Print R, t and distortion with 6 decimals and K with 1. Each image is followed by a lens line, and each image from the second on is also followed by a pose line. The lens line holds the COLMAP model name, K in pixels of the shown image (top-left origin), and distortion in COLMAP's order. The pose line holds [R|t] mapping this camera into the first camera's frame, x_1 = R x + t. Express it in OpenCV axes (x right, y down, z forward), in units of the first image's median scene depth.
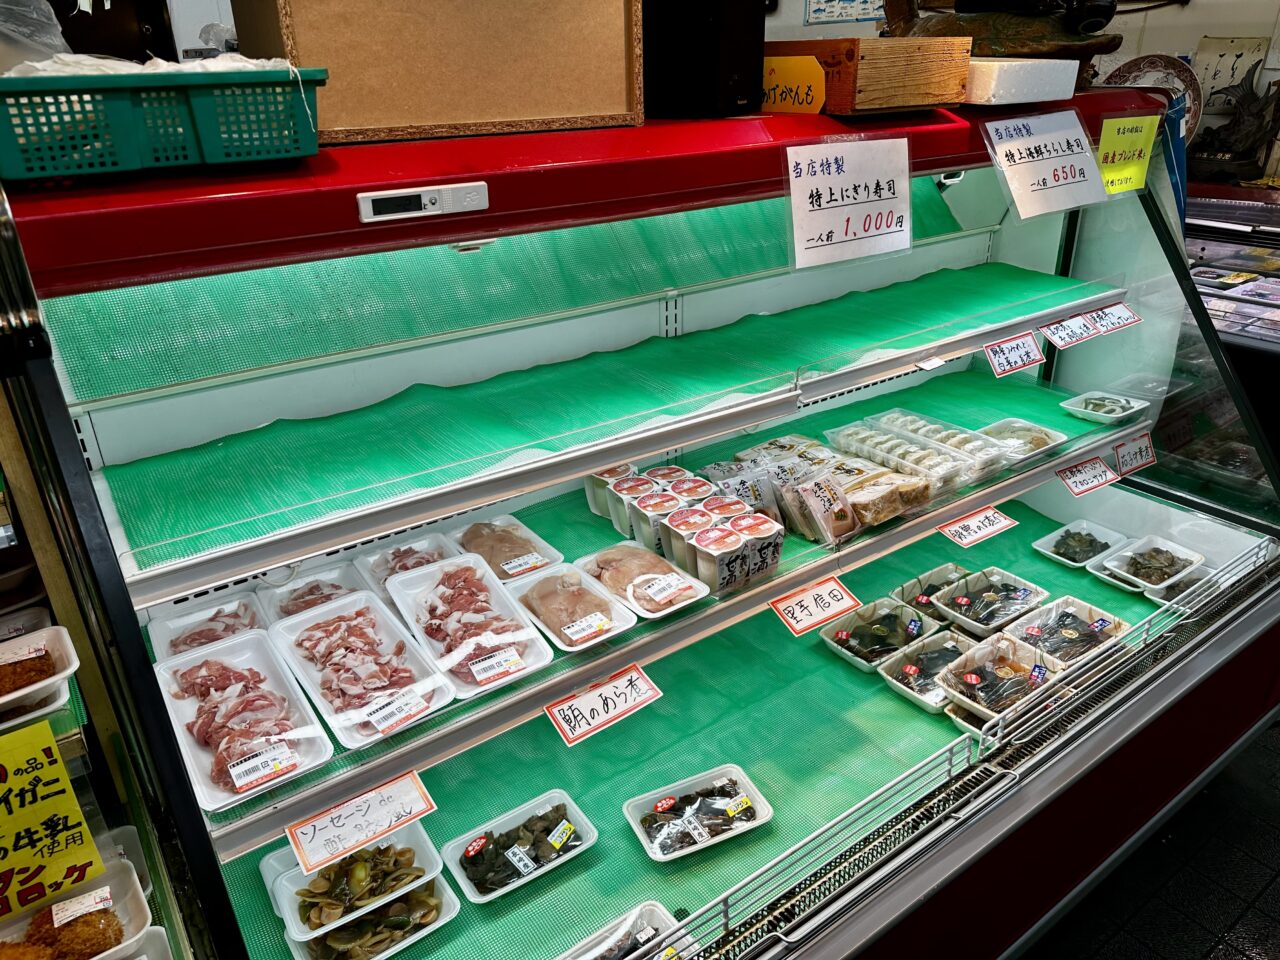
lens RADIAL K [[902.2, 0, 640.0], [0, 902.2, 480.0], [0, 0, 1]] dist [0.026773, -0.032909]
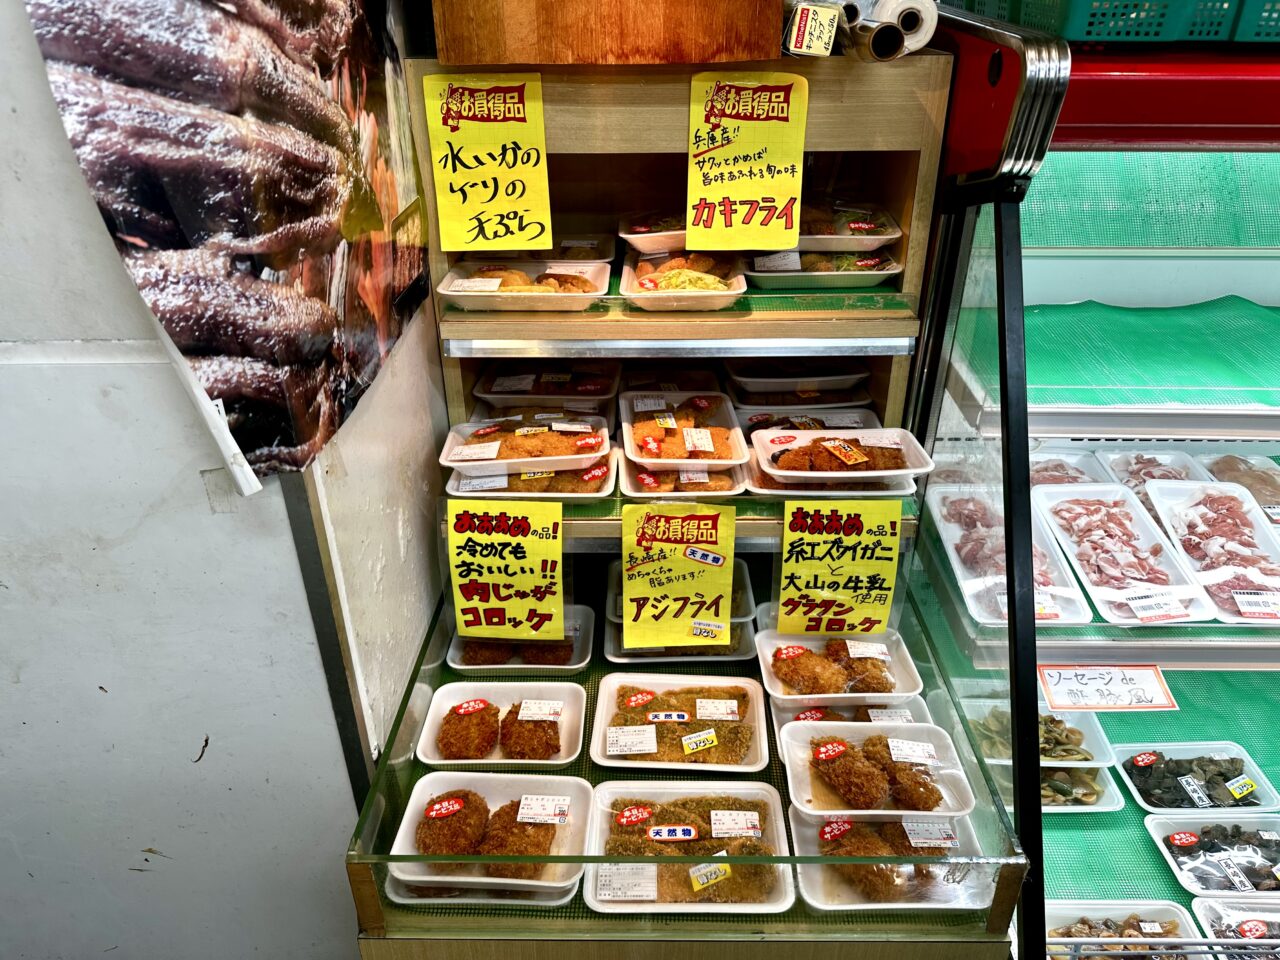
lens RADIAL K [[902.2, 0, 640.0], [0, 902.2, 480.0], [0, 0, 1]] dist [0.026773, -0.032909]
pose [[0.799133, 0.327052, -0.504405, -0.246089], [-0.267537, 0.944872, 0.188787, 0.076525], [0.538341, -0.015919, 0.842577, -0.165750]]
